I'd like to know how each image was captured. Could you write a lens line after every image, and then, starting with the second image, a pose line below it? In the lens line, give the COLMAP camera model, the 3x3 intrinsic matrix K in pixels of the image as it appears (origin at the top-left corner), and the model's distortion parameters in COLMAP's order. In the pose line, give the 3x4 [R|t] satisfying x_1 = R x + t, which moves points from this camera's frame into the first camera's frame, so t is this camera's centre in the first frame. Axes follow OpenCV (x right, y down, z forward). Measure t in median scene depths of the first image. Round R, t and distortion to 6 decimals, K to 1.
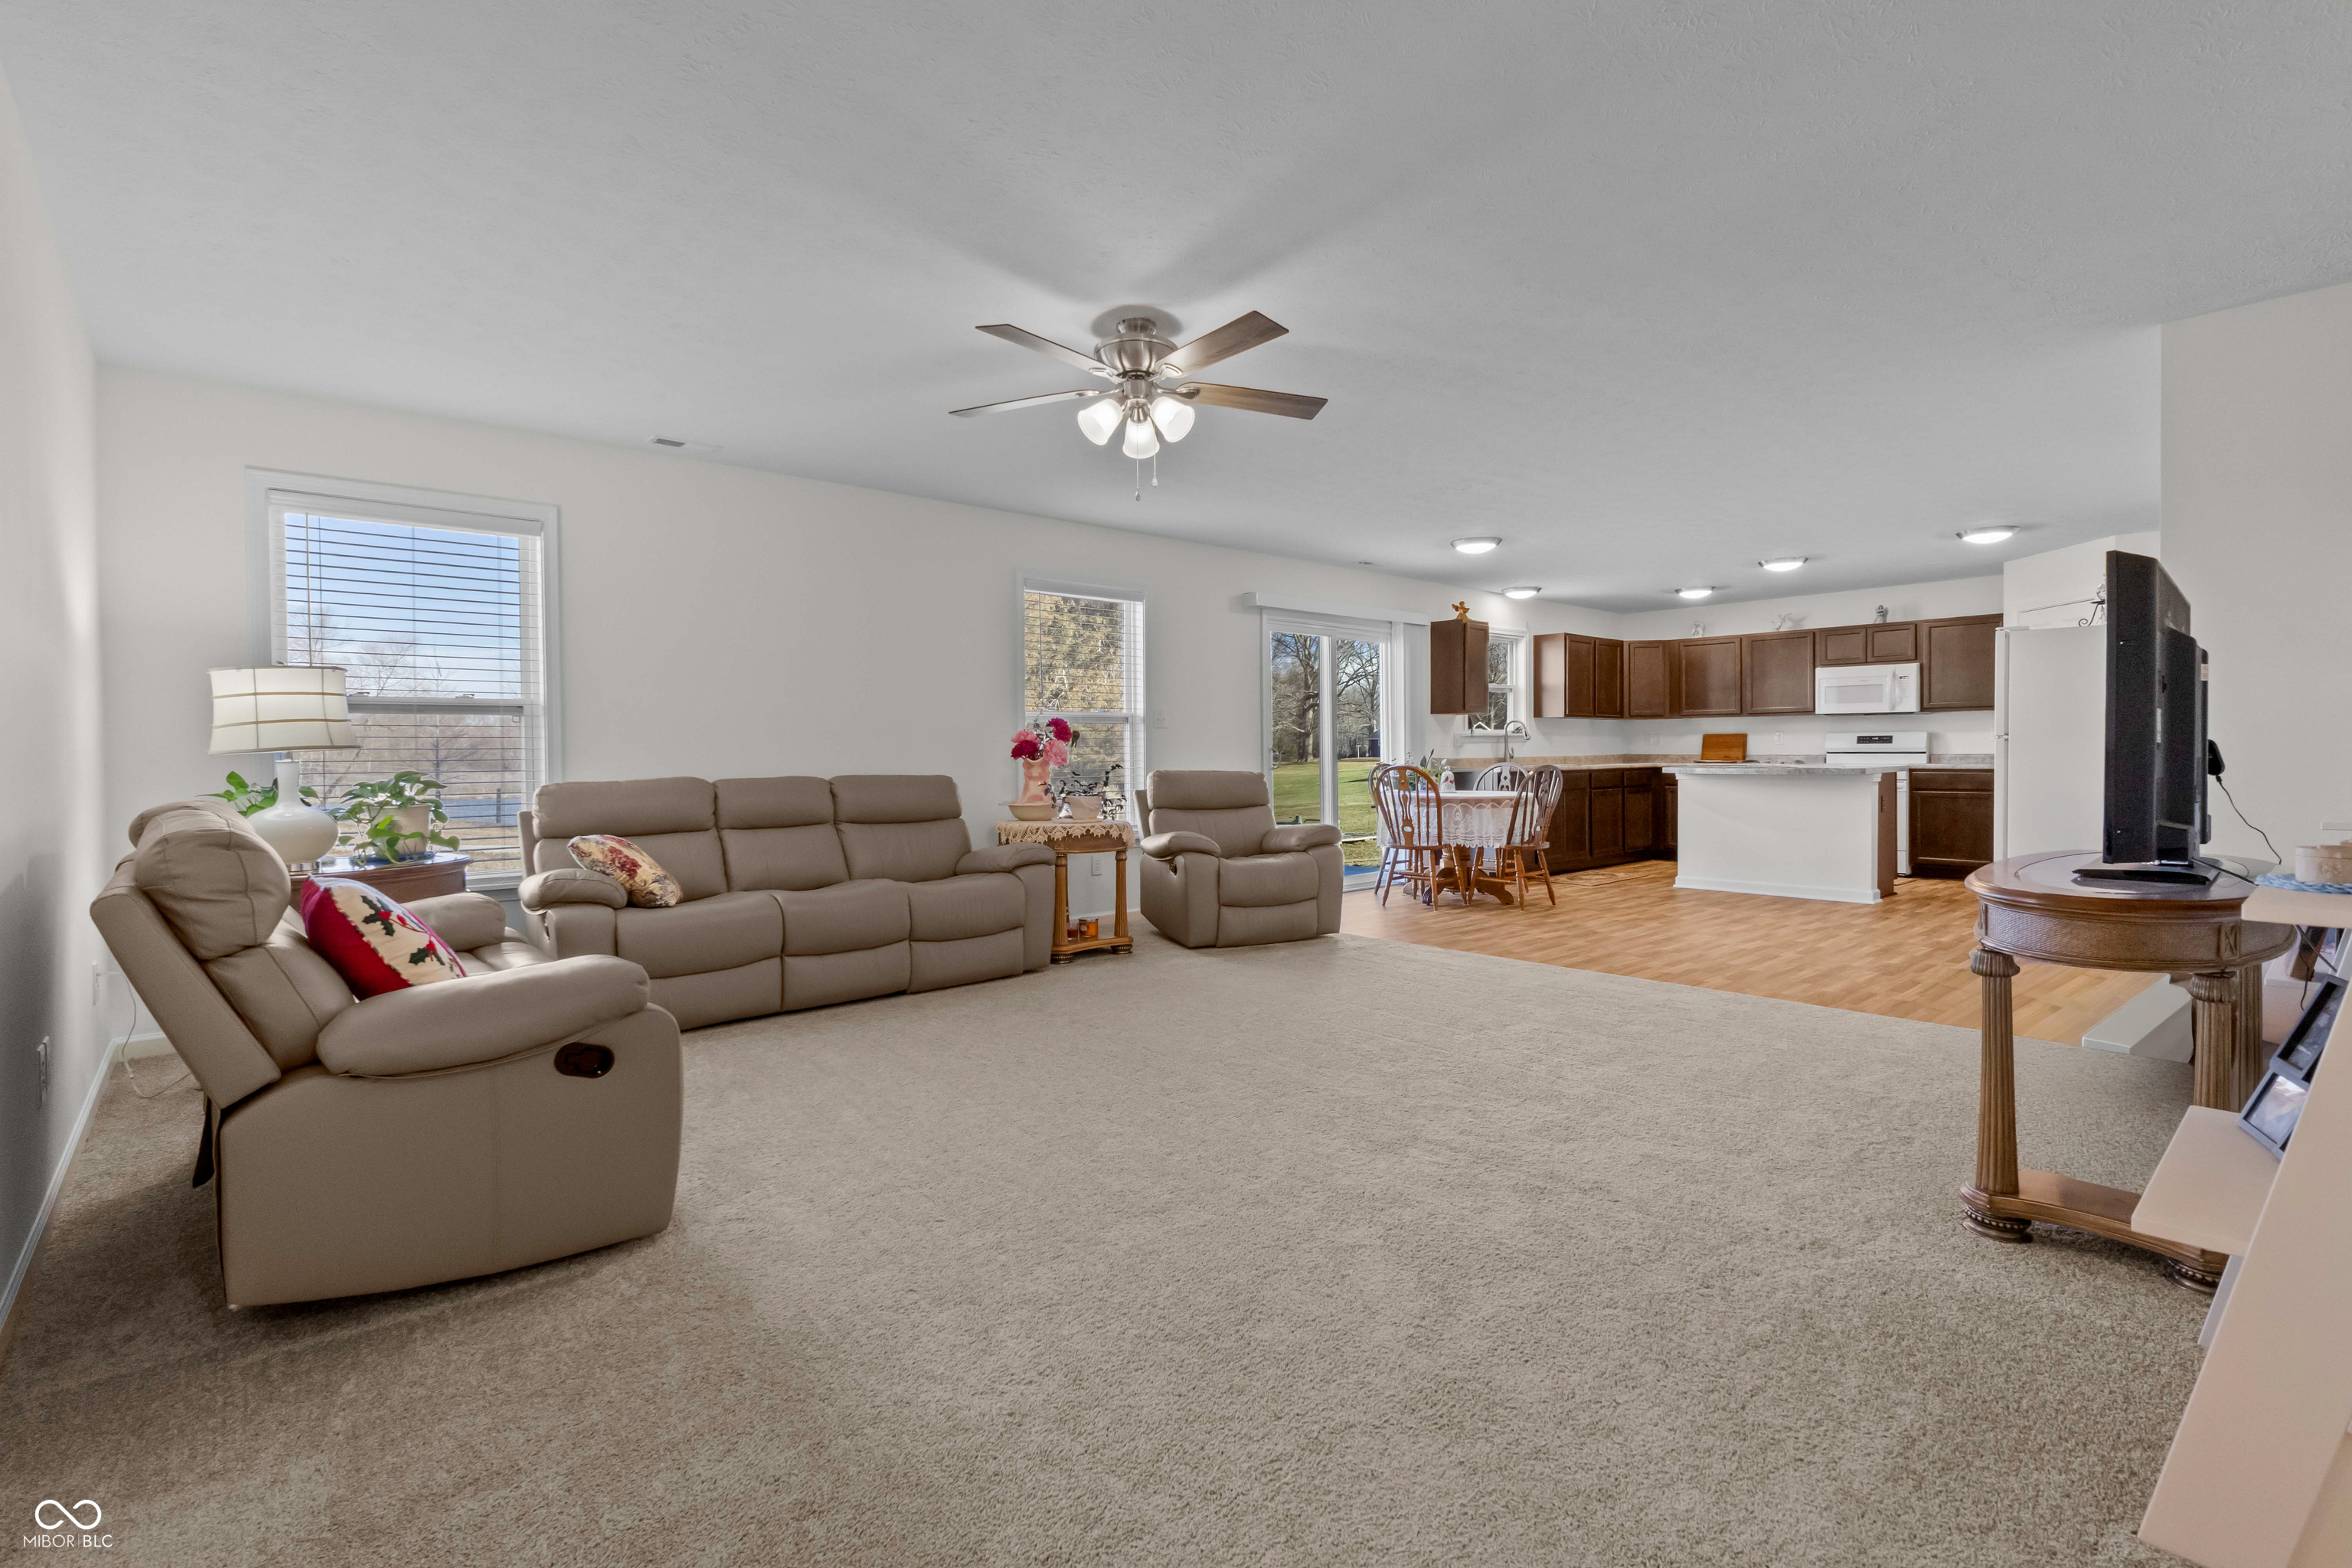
lens RADIAL K [[1093.6, 0, 1130.7], [0, 1093.6, 763.5], [0, 0, 1]] dist [-0.000807, 0.001418]
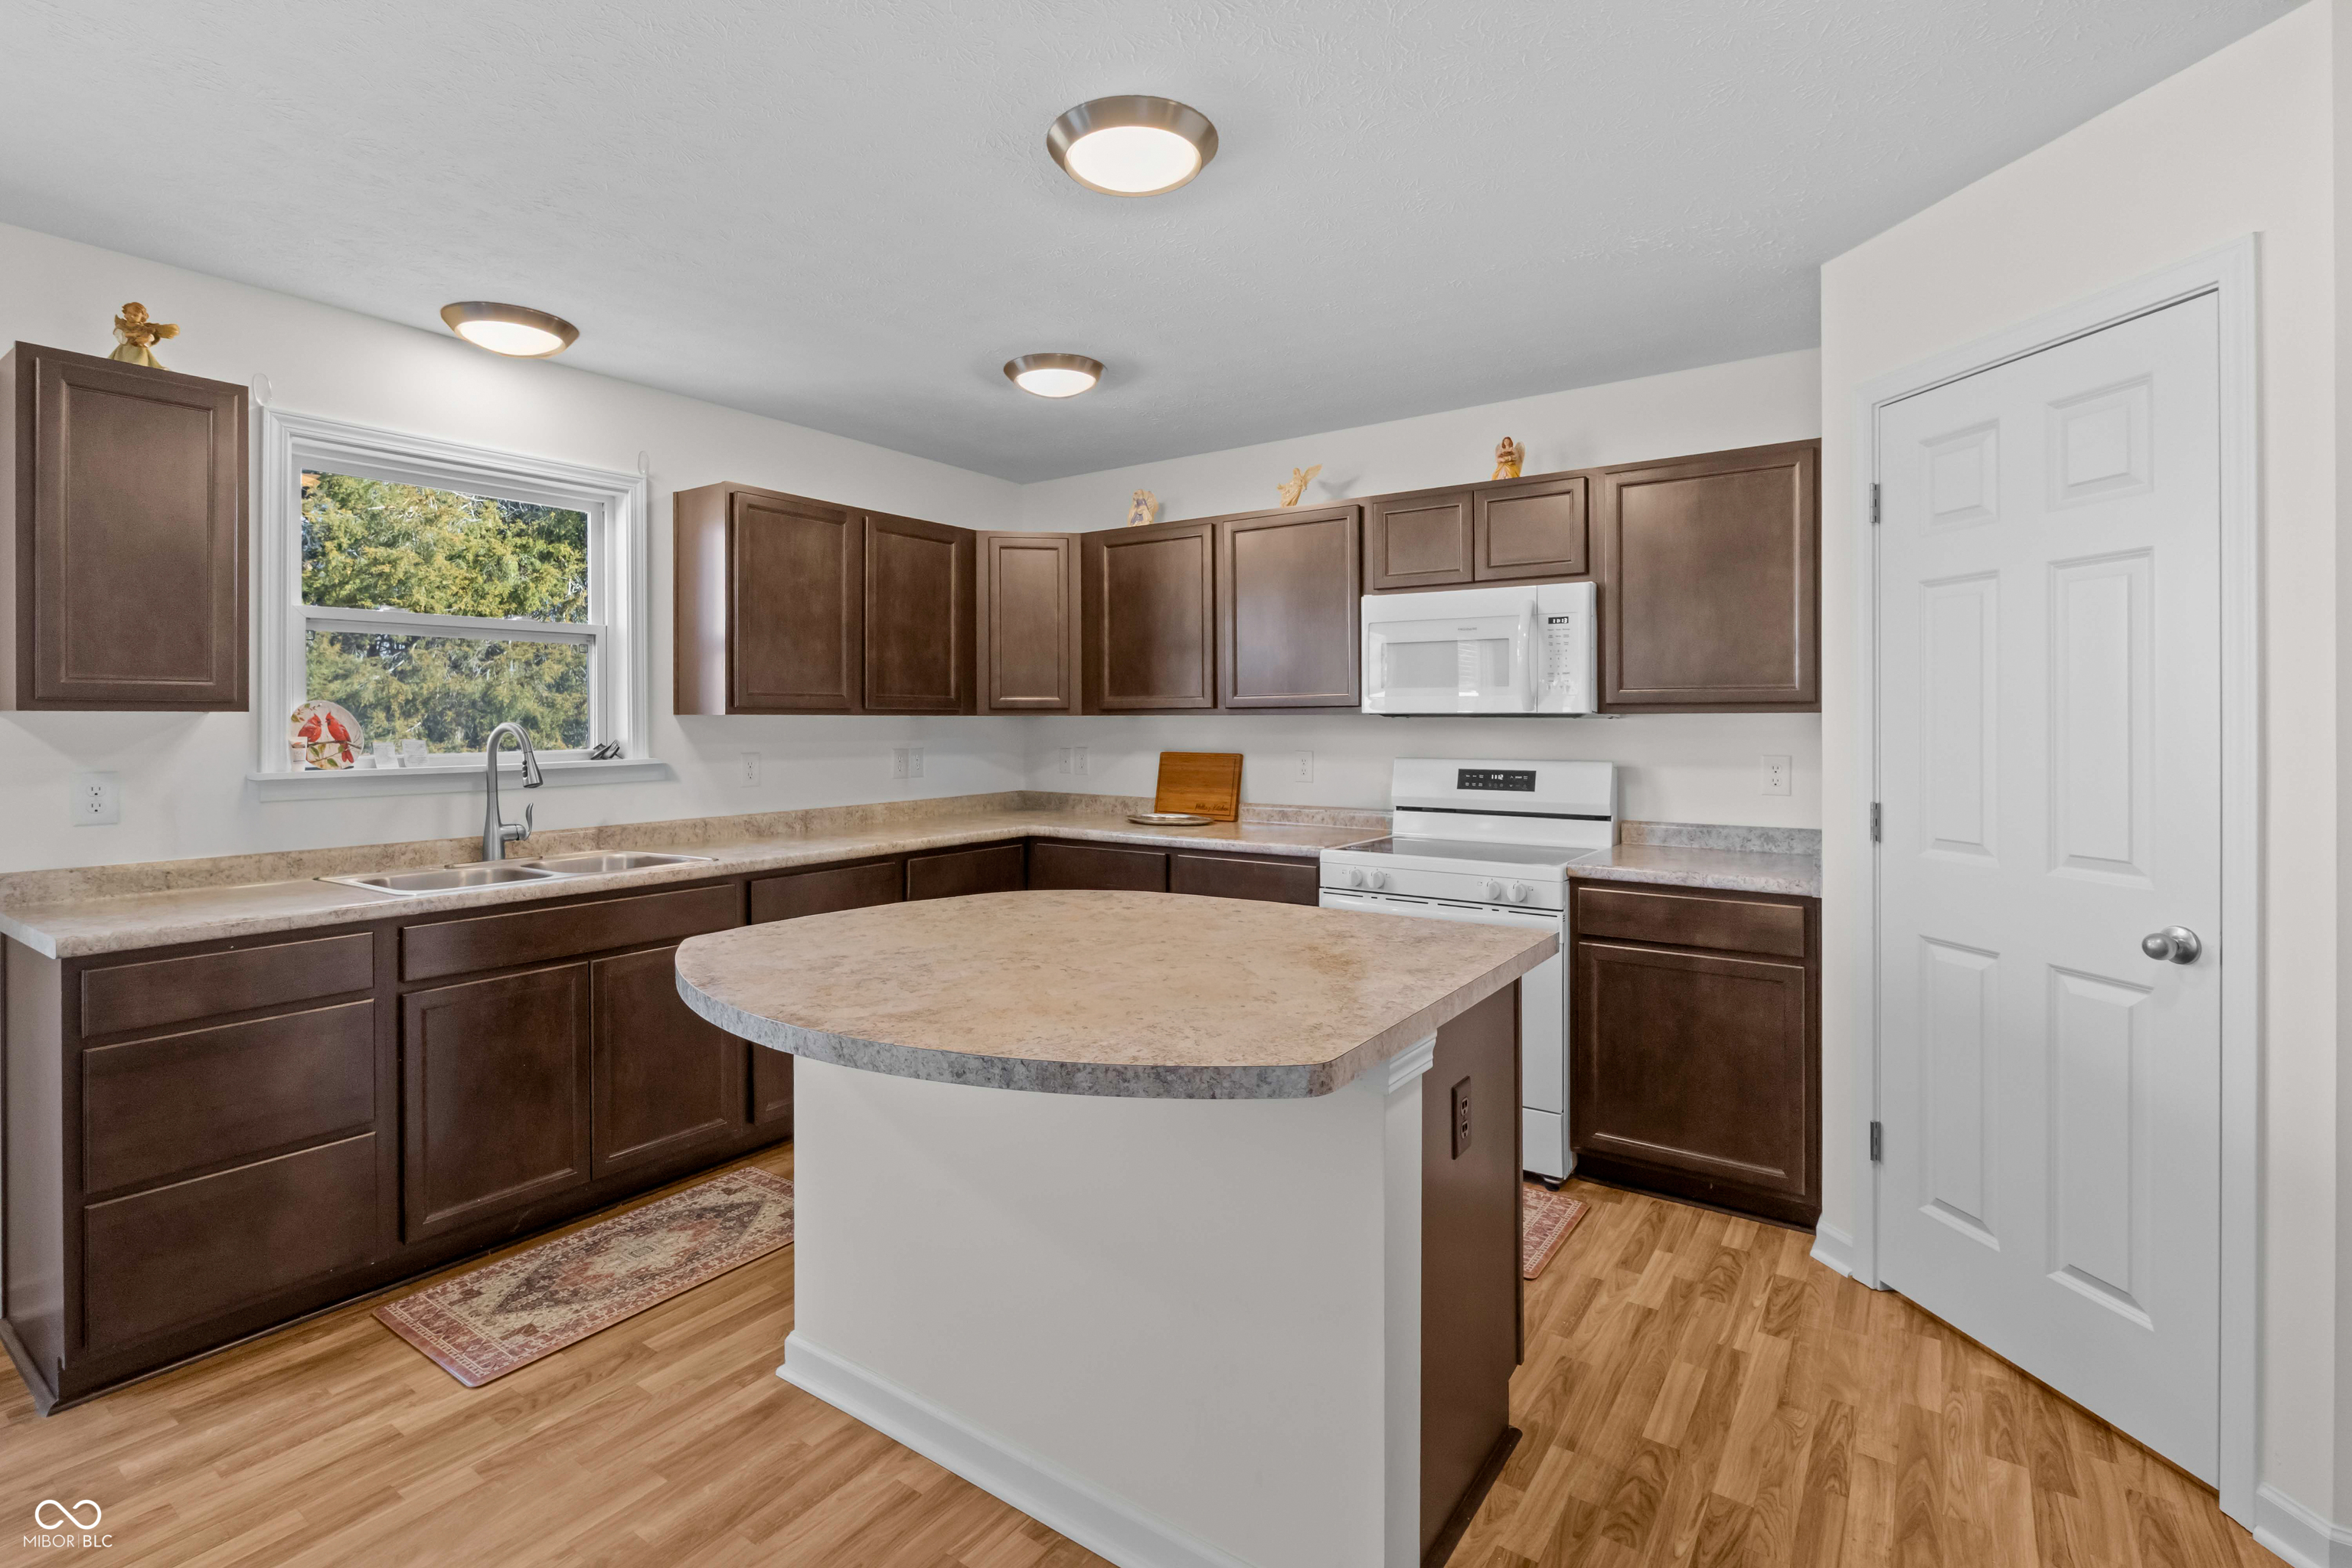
lens RADIAL K [[1093.6, 0, 1161.5], [0, 1093.6, 726.1], [0, 0, 1]] dist [-0.000807, 0.001418]
pose [[0.965067, 0.000982, 0.262003, 0.462100], [0.000875, 0.999975, -0.006974, -0.038610], [-0.262003, 0.006960, 0.965042, 0.652734]]
